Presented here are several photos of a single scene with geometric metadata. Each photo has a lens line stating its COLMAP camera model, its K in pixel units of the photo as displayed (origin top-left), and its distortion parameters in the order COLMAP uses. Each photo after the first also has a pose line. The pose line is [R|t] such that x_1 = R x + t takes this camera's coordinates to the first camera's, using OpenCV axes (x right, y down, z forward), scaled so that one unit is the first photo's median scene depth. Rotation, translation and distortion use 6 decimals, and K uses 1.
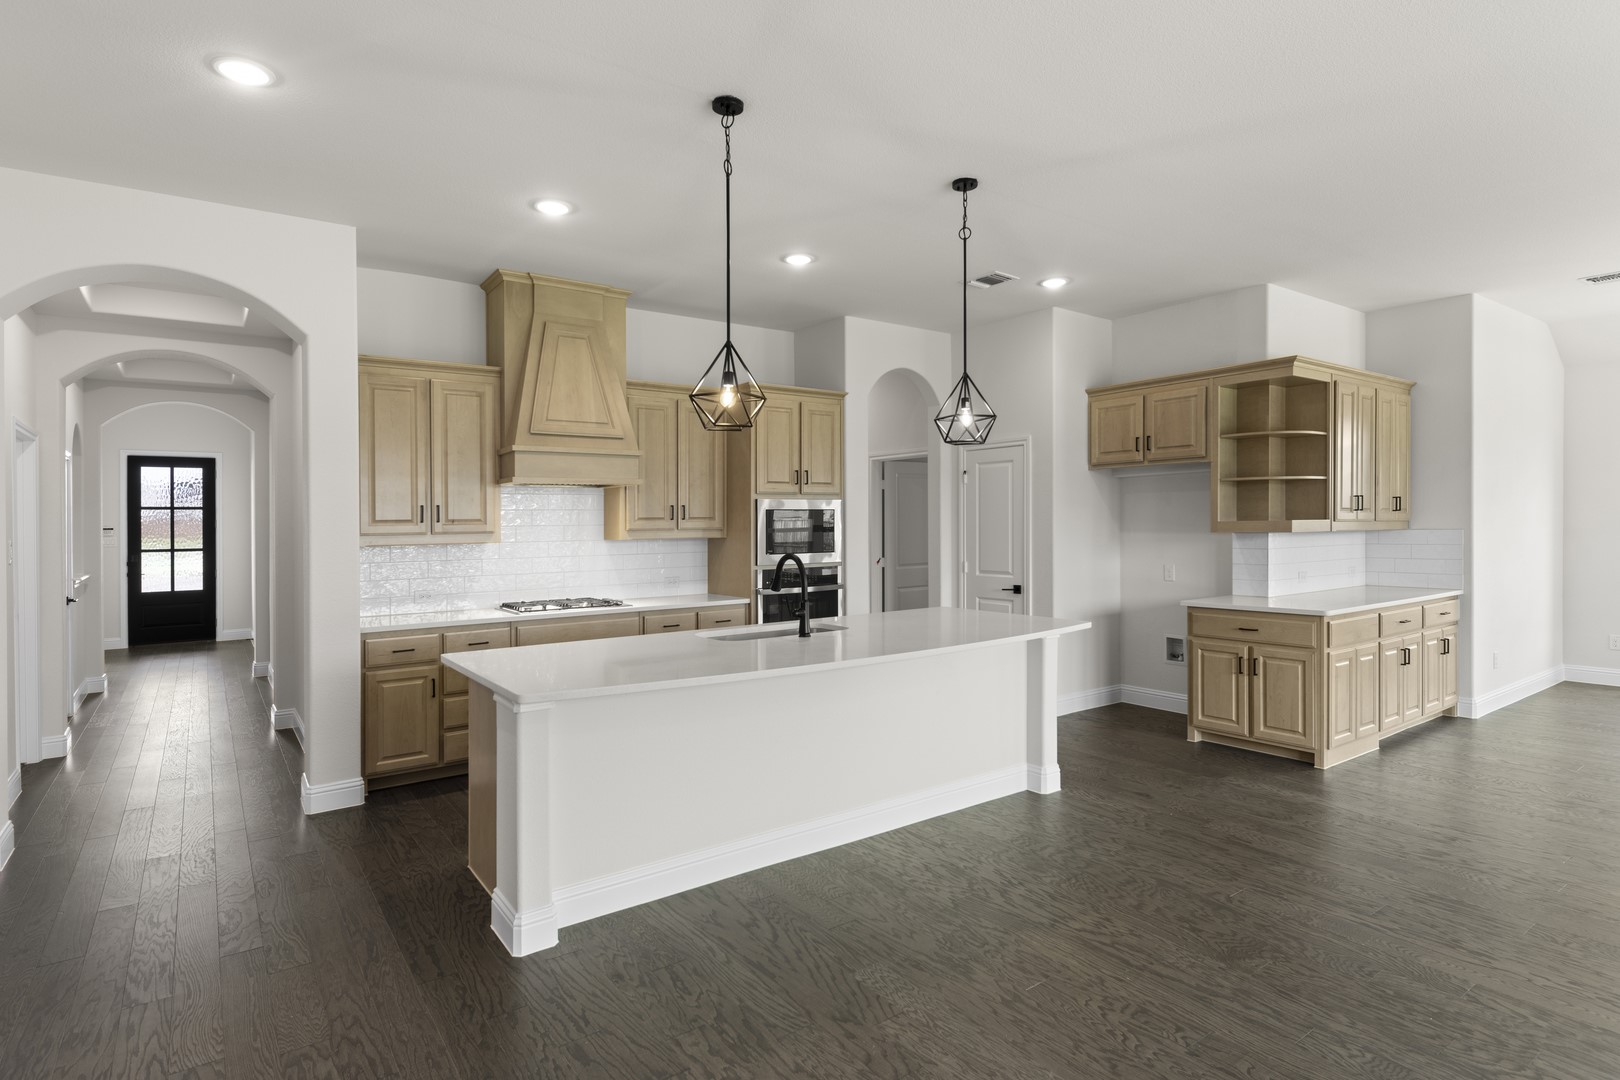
lens RADIAL K [[834.2, 0, 815.5], [0, 834.2, 547.2], [0, 0, 1]] dist [0.005560, -0.000976]
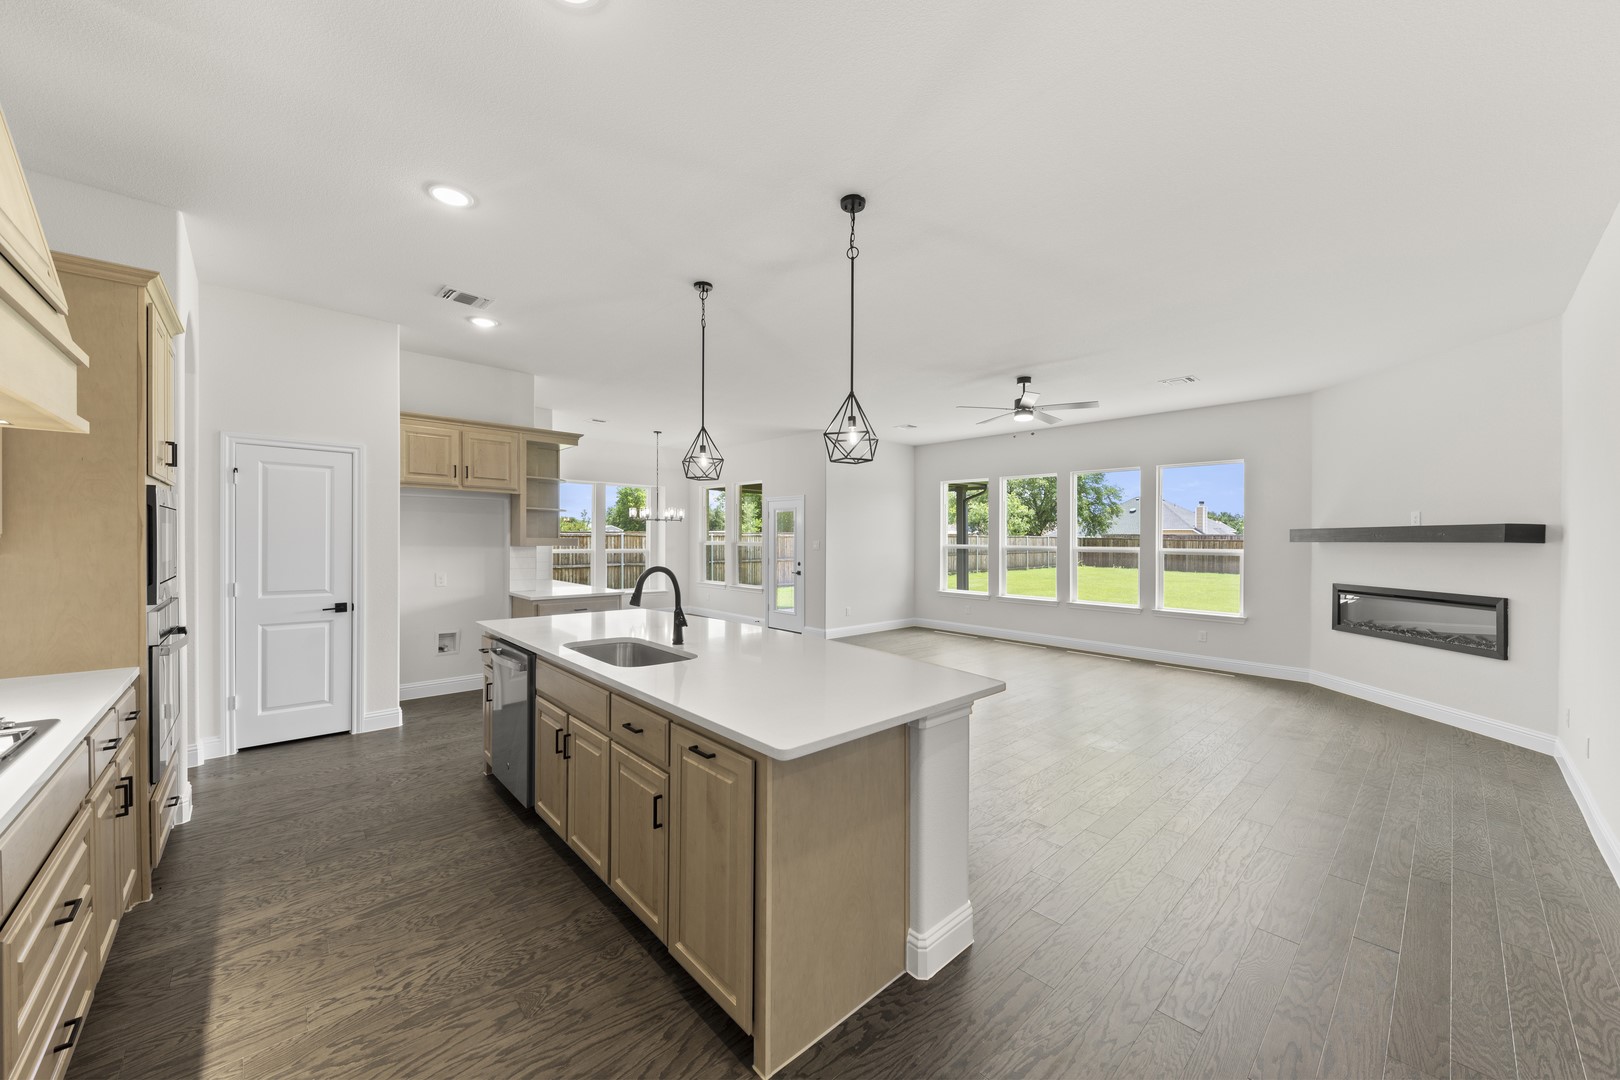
lens RADIAL K [[590.7, 0, 814.0], [0, 590.7, 545.0], [0, 0, 1]] dist [-0.000770, -0.000065]
pose [[-0.120141, 0.001956, 0.992755, -0.550965], [0.017773, 0.999842, 0.000180, -0.010926], [-0.992598, 0.017666, -0.120157, 0.651760]]
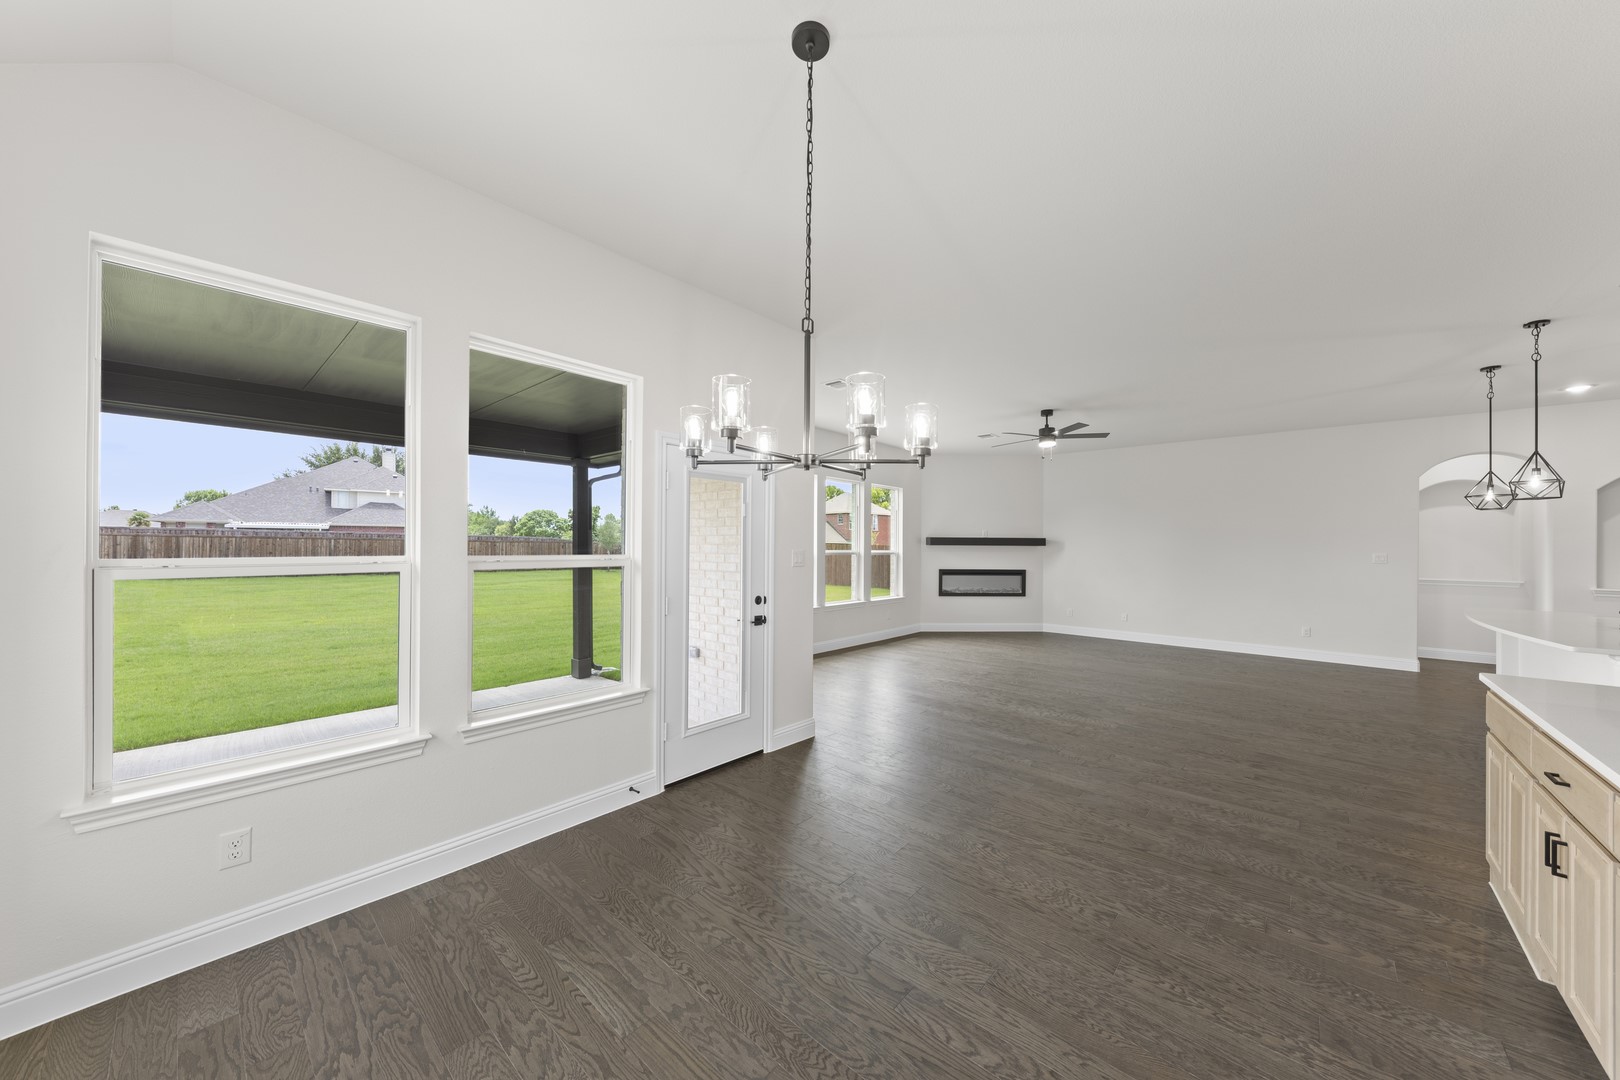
lens RADIAL K [[553.8, 0, 810.0], [0, 553.8, 540.0], [0, 0, 1]] dist [0.000121, -0.000027]
pose [[-0.978034, 0.001893, -0.208435, 1.147468], [-0.002242, 0.999805, 0.019601, -0.047886], [0.208431, 0.019637, -0.977840, 1.182748]]
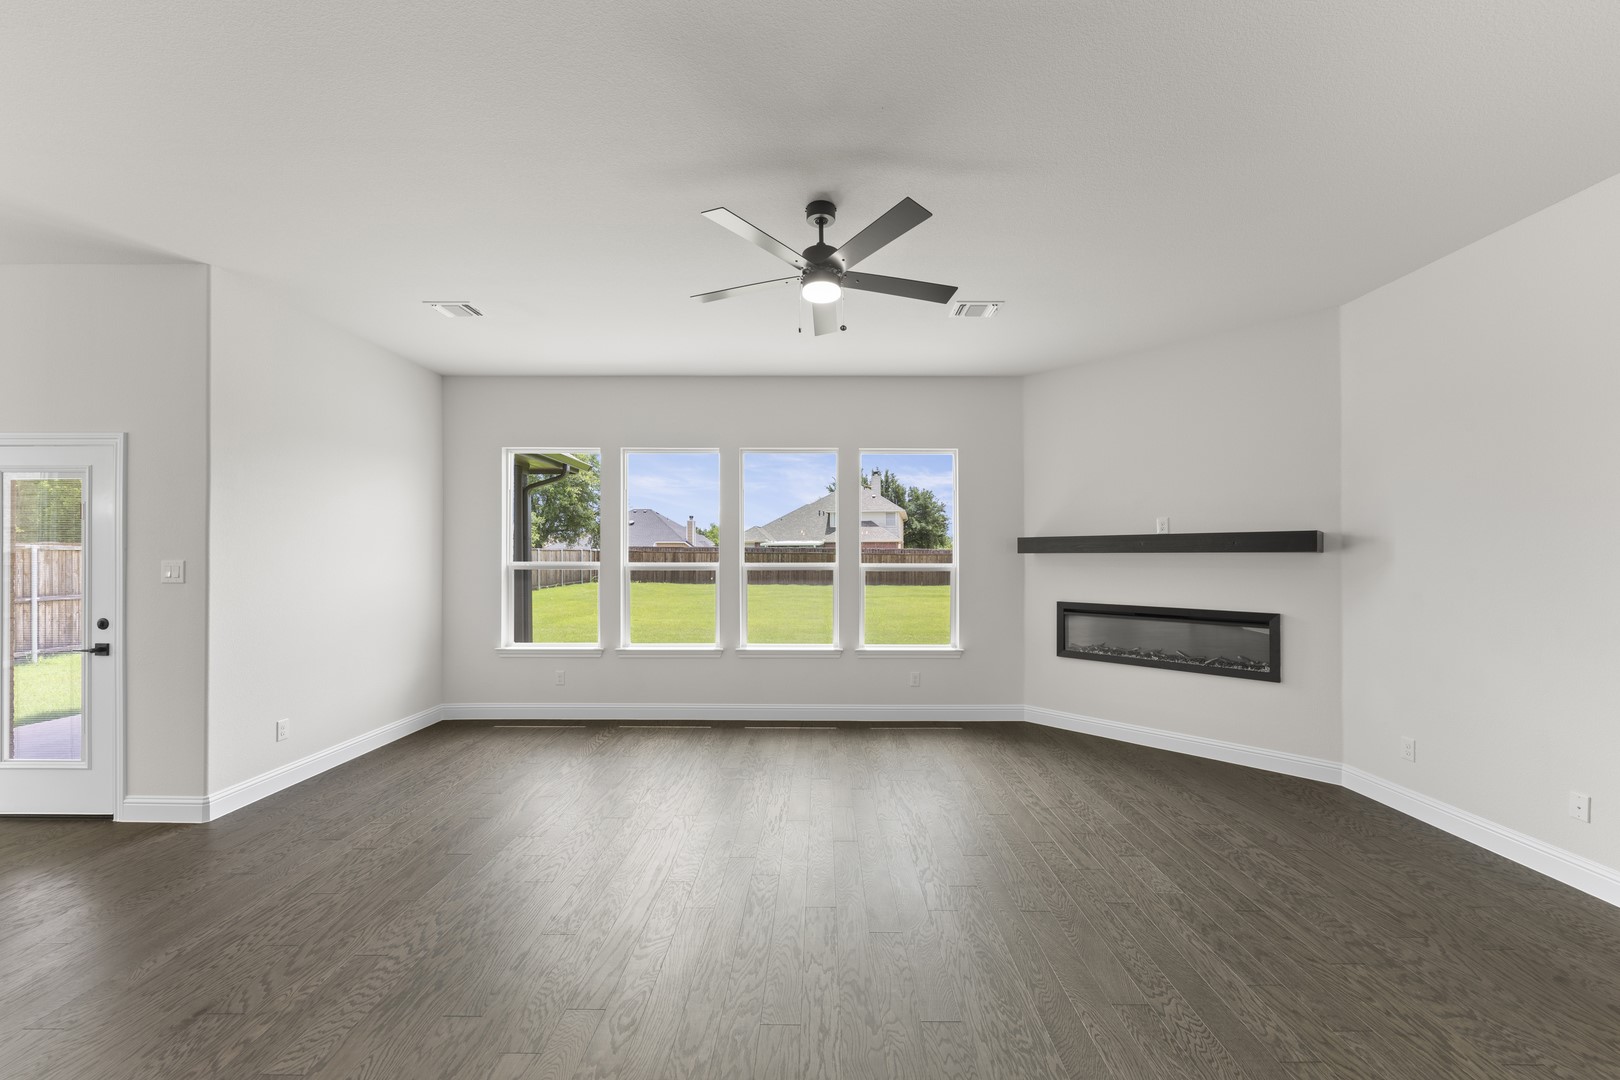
lens RADIAL K [[621.3, 0, 816.9], [0, 621.3, 547.6], [0, 0, 1]] dist [-0.001054, -0.000342]
pose [[-0.805752, 0.019245, 0.591940, 0.131724], [0.025094, 0.999684, 0.001657, -0.018379], [-0.591721, 0.016189, -0.805980, 0.573824]]
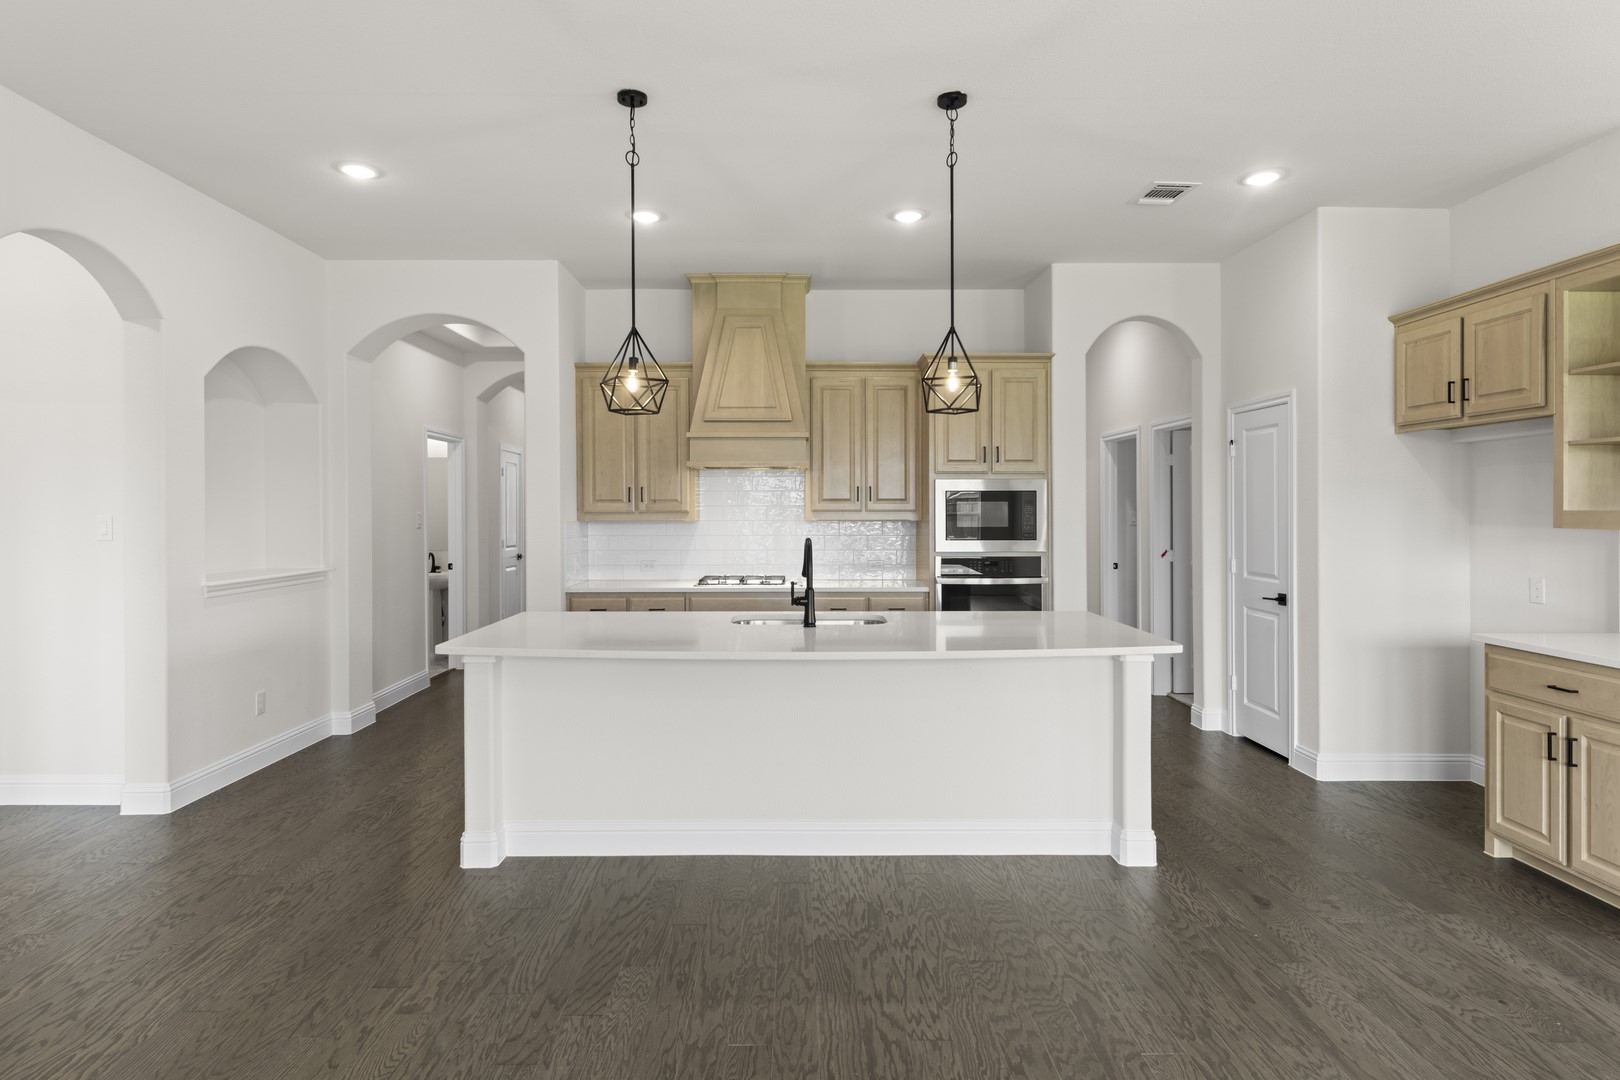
lens RADIAL K [[870.5, 0, 807.0], [0, 870.5, 529.9], [0, 0, 1]] dist [0.005043, -0.001626]
pose [[0.809387, 0.026626, -0.586672, 0.411972], [-0.025776, 0.999620, 0.009805, -0.008437], [0.586710, 0.007186, 0.809766, 0.152572]]
